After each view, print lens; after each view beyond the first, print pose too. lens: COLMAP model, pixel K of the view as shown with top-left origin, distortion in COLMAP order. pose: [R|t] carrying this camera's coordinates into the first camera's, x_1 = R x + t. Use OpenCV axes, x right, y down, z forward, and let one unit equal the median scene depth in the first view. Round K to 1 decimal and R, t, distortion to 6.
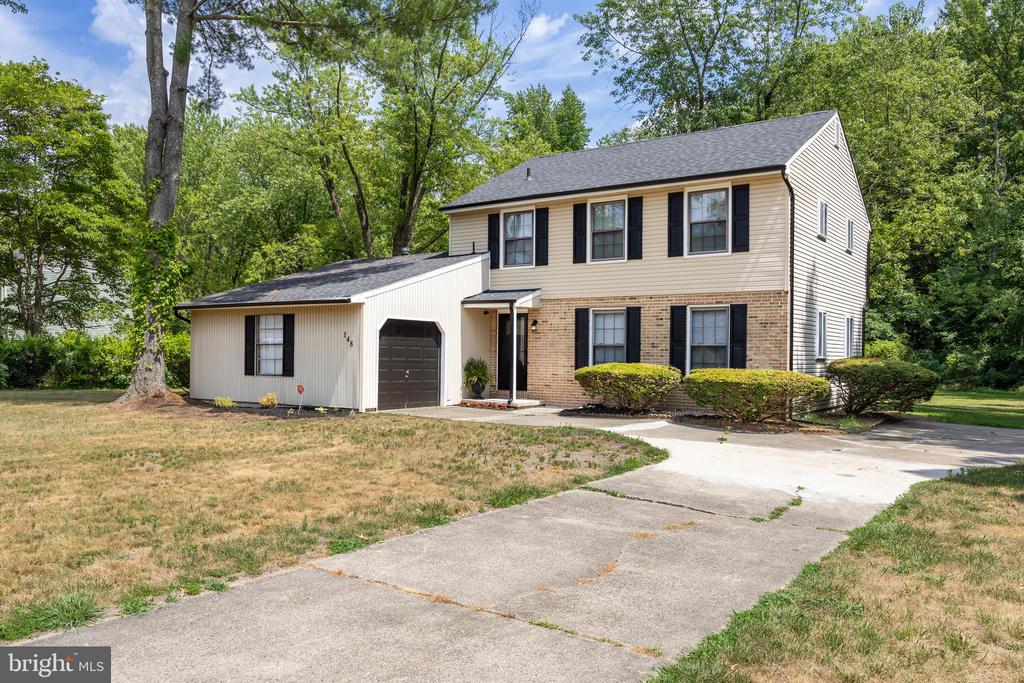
lens RADIAL K [[759.8, 0, 512.4], [0, 759.8, 344.9], [0, 0, 1]] dist [0.002131, 0.000595]
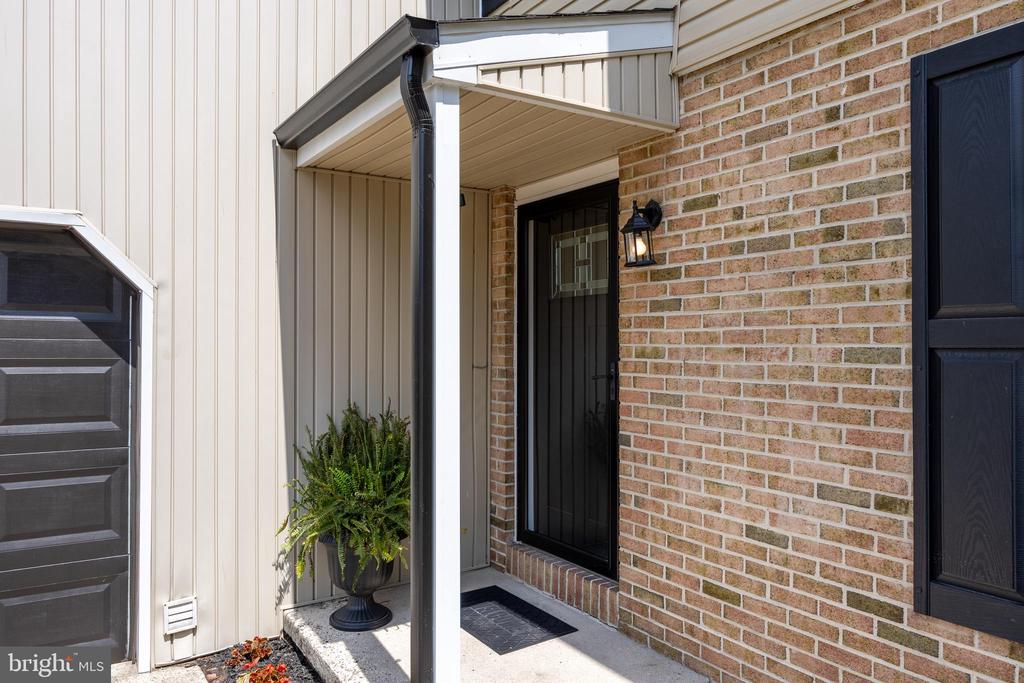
lens RADIAL K [[737.3, 0, 513.4], [0, 737.3, 338.8], [0, 0, 1]] dist [0.006784, 0.002153]
pose [[0.932677, -0.009038, -0.360599, 0.065659], [0.007100, 0.999952, -0.006699, -0.000156], [0.360643, 0.003688, 0.932697, 0.878739]]
